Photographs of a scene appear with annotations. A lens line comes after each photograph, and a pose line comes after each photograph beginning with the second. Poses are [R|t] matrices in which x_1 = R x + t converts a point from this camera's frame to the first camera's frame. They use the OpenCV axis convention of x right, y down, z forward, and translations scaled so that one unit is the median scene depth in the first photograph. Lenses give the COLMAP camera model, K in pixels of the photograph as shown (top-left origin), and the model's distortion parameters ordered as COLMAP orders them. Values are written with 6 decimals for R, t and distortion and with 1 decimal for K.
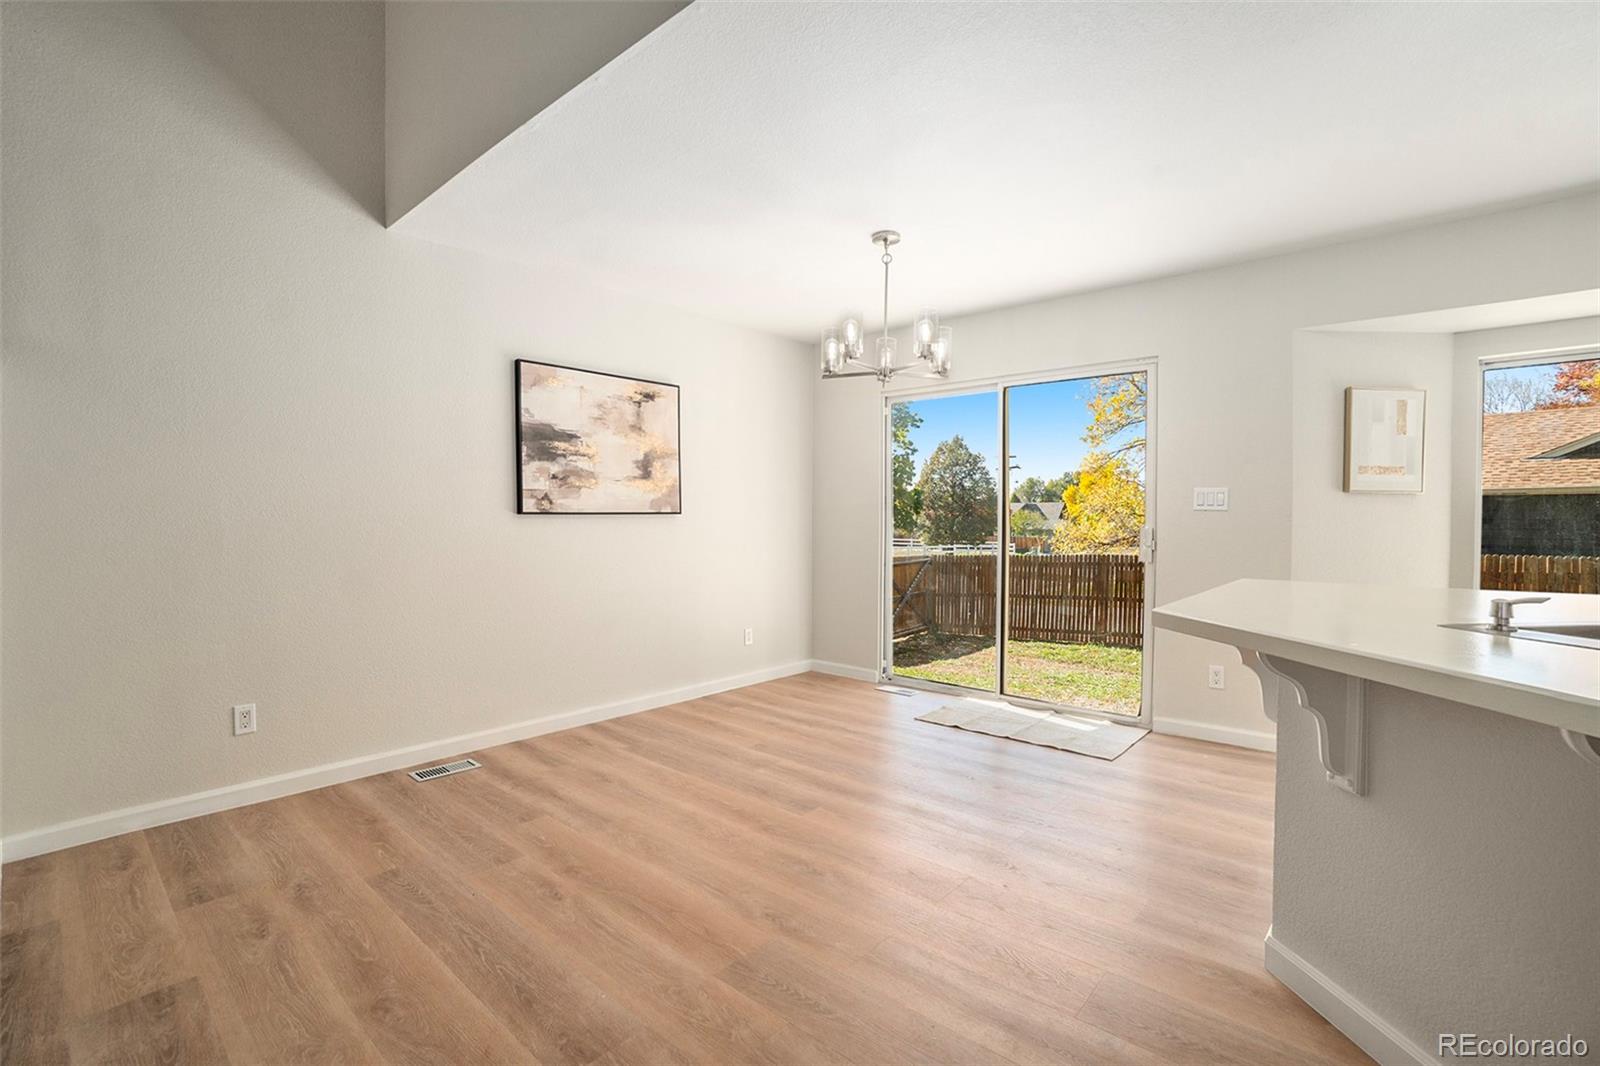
lens RADIAL K [[709.2, 0, 797.4], [0, 709.2, 529.3], [0, 0, 1]] dist [-0.037656, 0.006252]
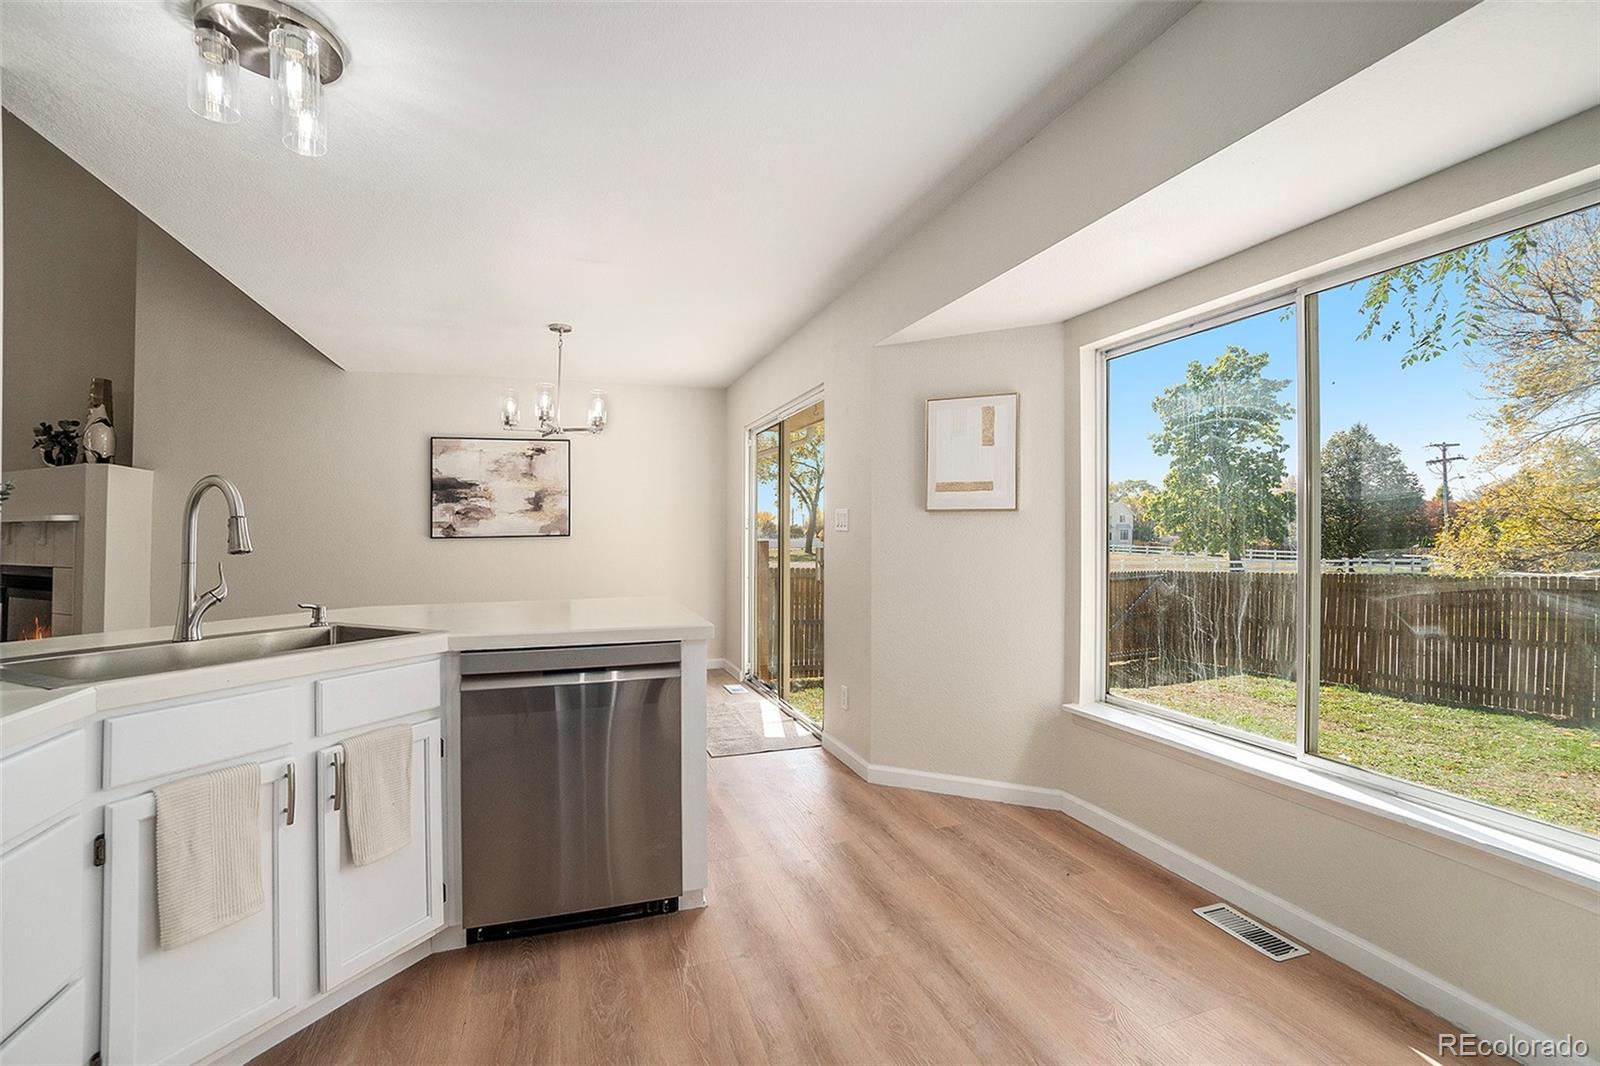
lens RADIAL K [[709.2, 0, 819.9], [0, 709.2, 527.6], [0, 0, 1]] dist [-0.037656, 0.006252]
pose [[0.869281, -0.011217, -0.494191, 0.991533], [0.002677, 0.999835, -0.017986, -0.013802], [0.494311, 0.014311, 0.869167, 0.087207]]
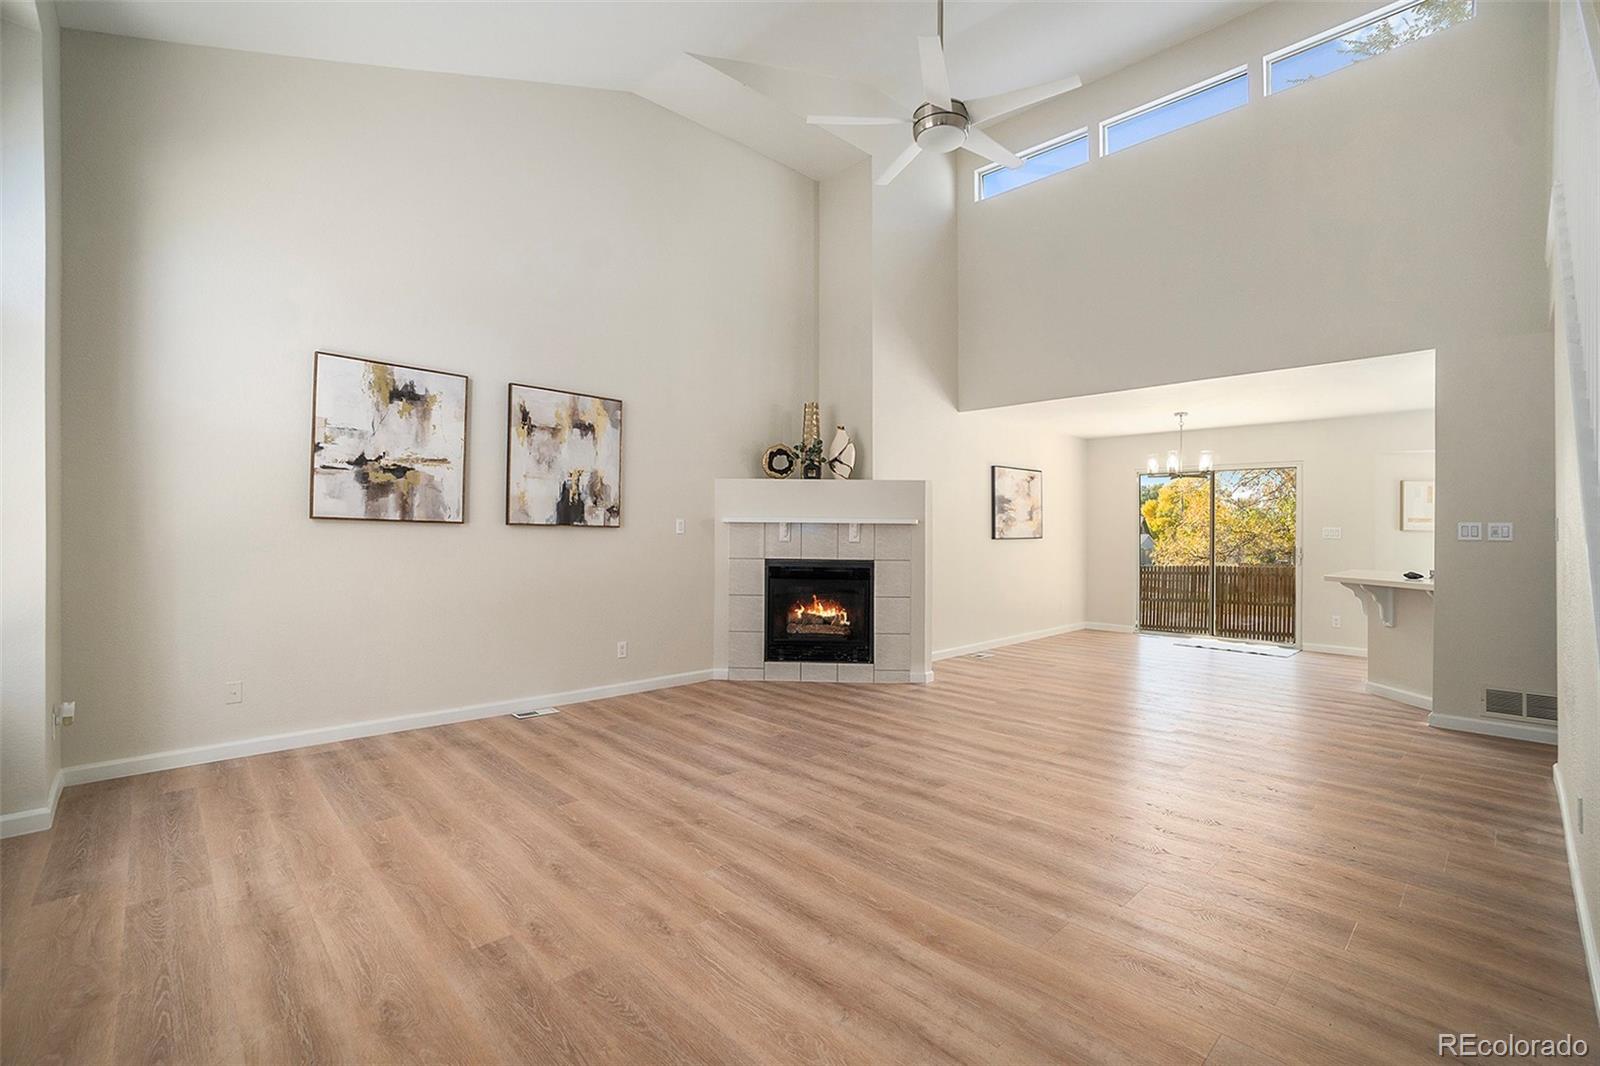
lens RADIAL K [[709.2, 0, 806.1], [0, 709.2, 529.0], [0, 0, 1]] dist [-0.037656, 0.006252]
pose [[0.997057, 0.005414, -0.076478, -0.722685], [-0.006715, 0.999837, -0.016761, -0.011249], [0.076375, 0.017226, 0.996930, -1.047700]]
